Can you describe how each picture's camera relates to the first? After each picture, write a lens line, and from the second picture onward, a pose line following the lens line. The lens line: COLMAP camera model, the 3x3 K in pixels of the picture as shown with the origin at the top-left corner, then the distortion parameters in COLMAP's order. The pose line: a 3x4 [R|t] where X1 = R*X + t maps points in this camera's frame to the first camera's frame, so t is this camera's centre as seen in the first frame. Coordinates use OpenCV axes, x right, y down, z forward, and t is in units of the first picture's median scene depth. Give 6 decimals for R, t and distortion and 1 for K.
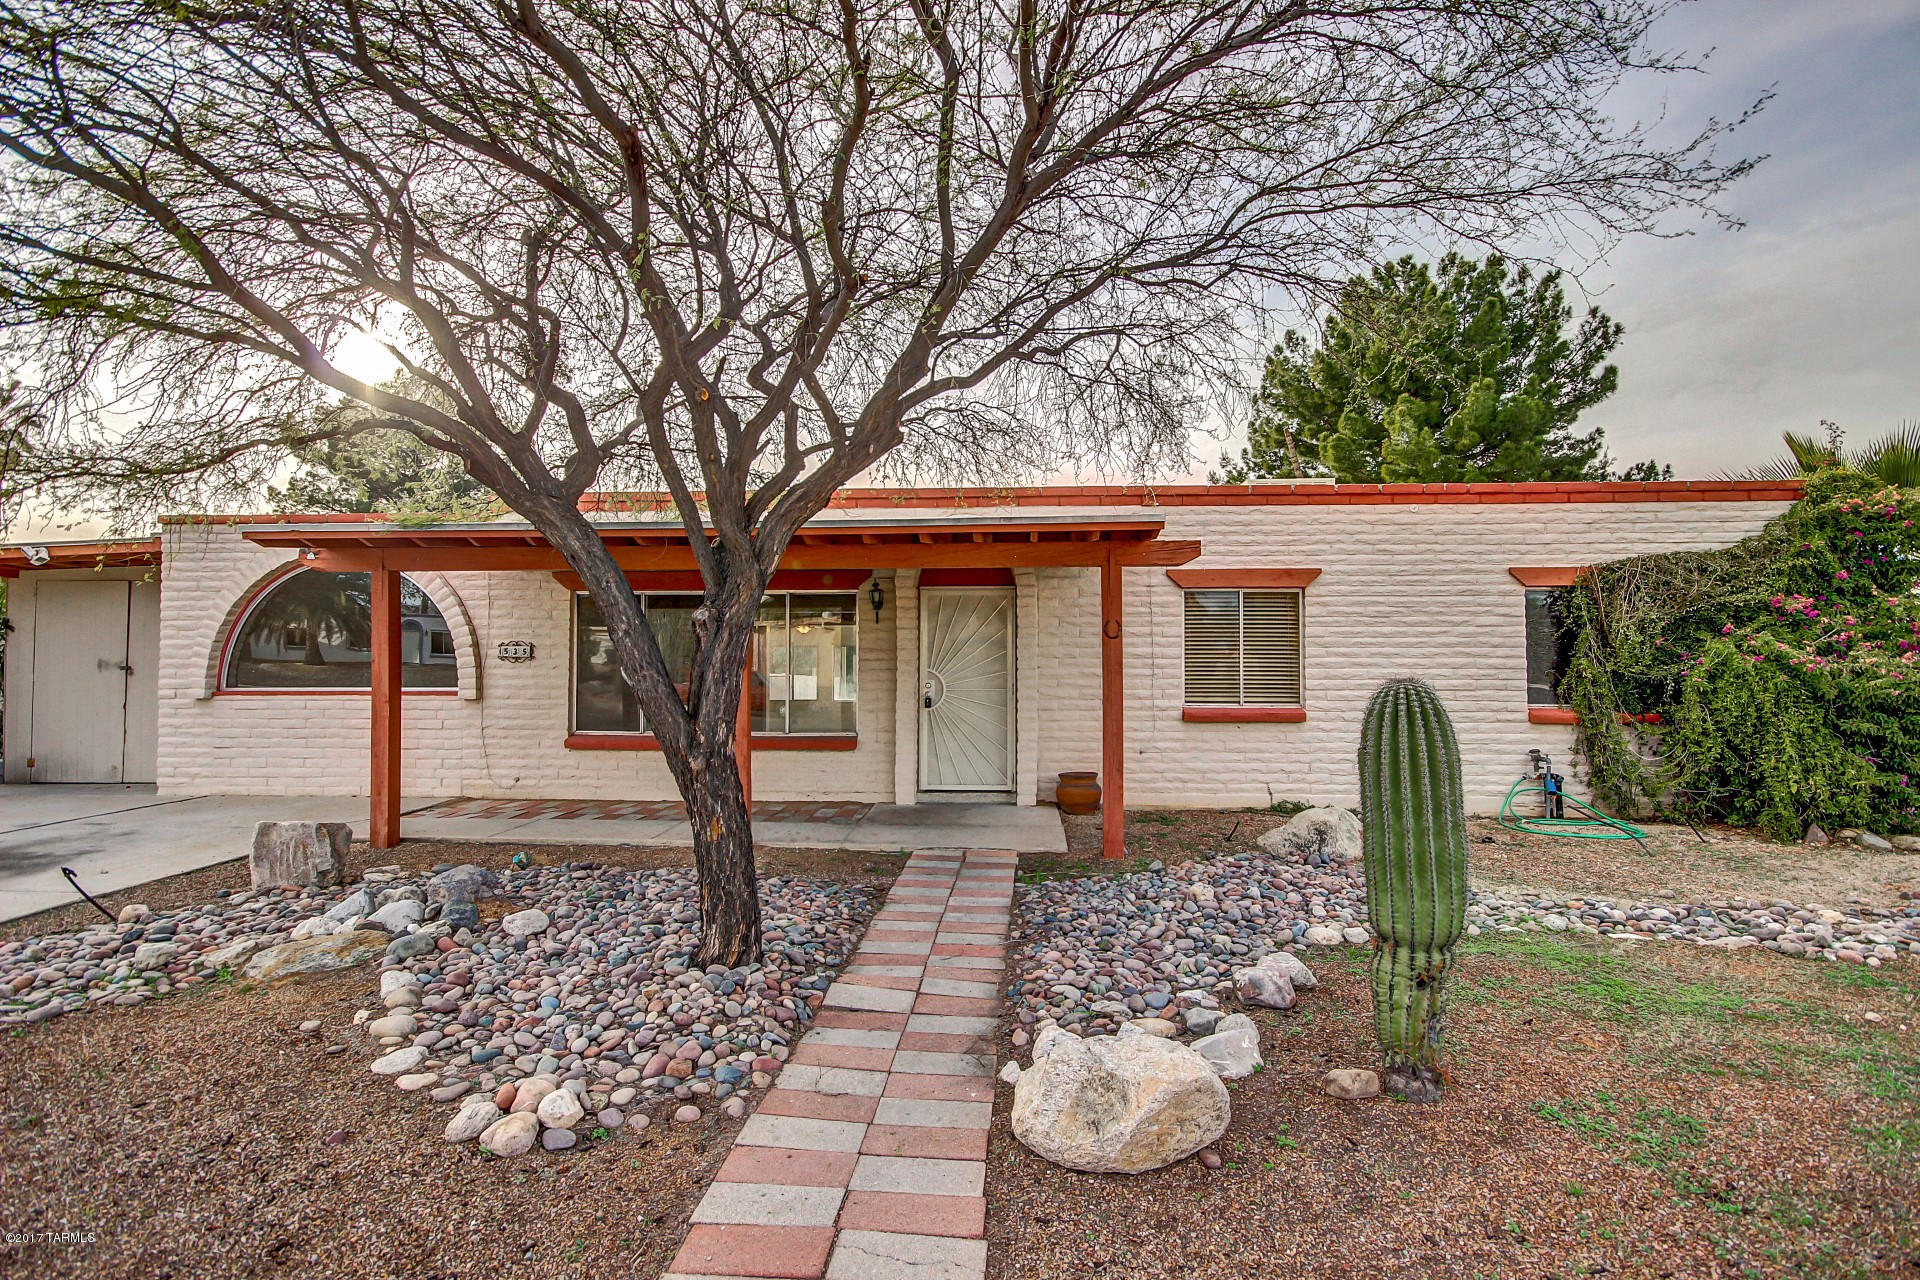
lens RADIAL K [[938.3, 0, 958.8], [0, 938.3, 647.6], [0, 0, 1]] dist [-0.003870, 0.000323]
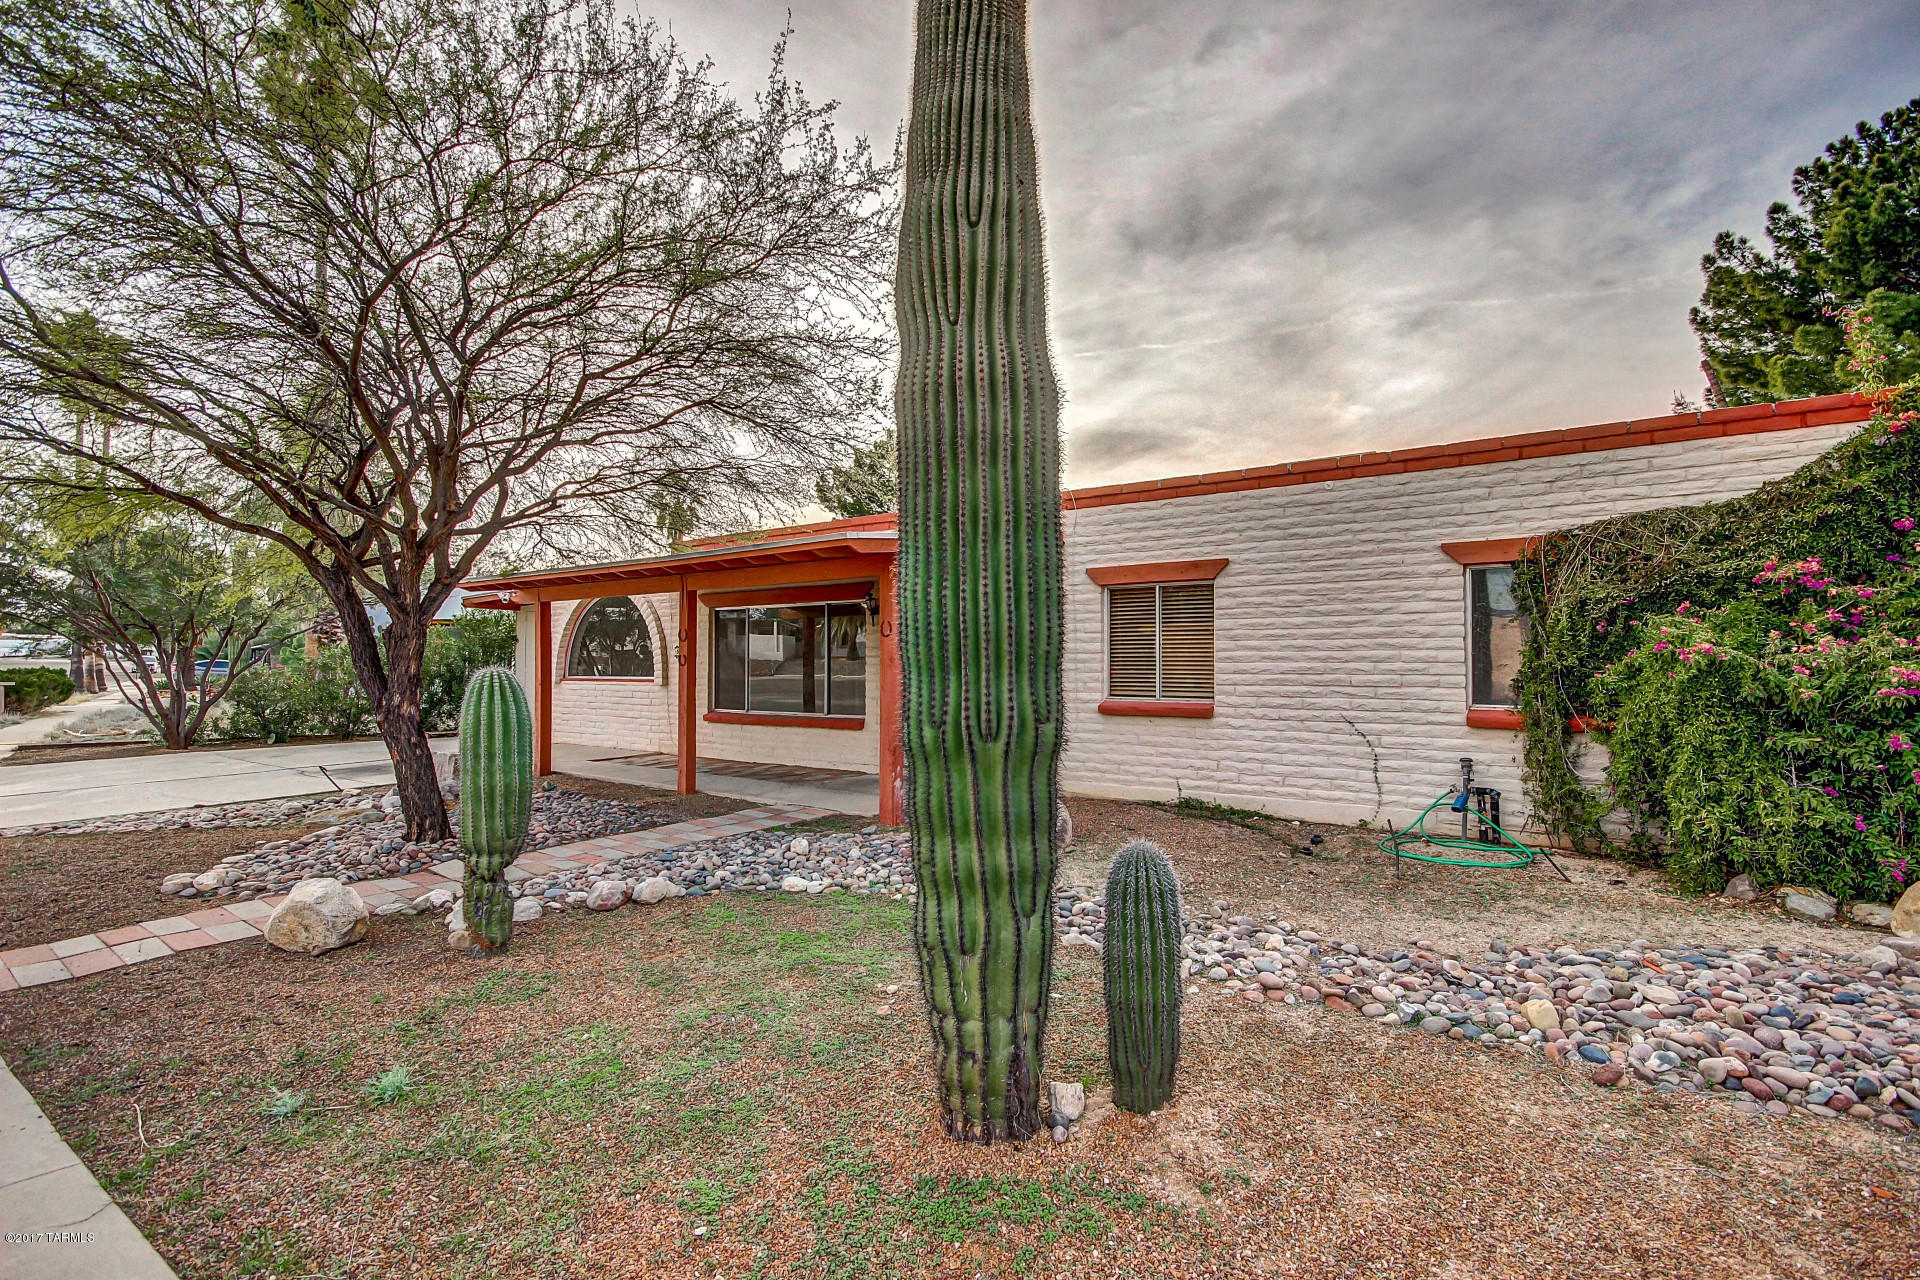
lens RADIAL K [[910.1, 0, 957.2], [0, 910.1, 643.9], [0, 0, 1]] dist [-0.003226, 0.000588]
pose [[0.850788, -0.012392, -0.525362, 0.633367], [0.010666, 0.999923, -0.006312, 0.006119], [0.525400, -0.000233, 0.850855, 0.064718]]
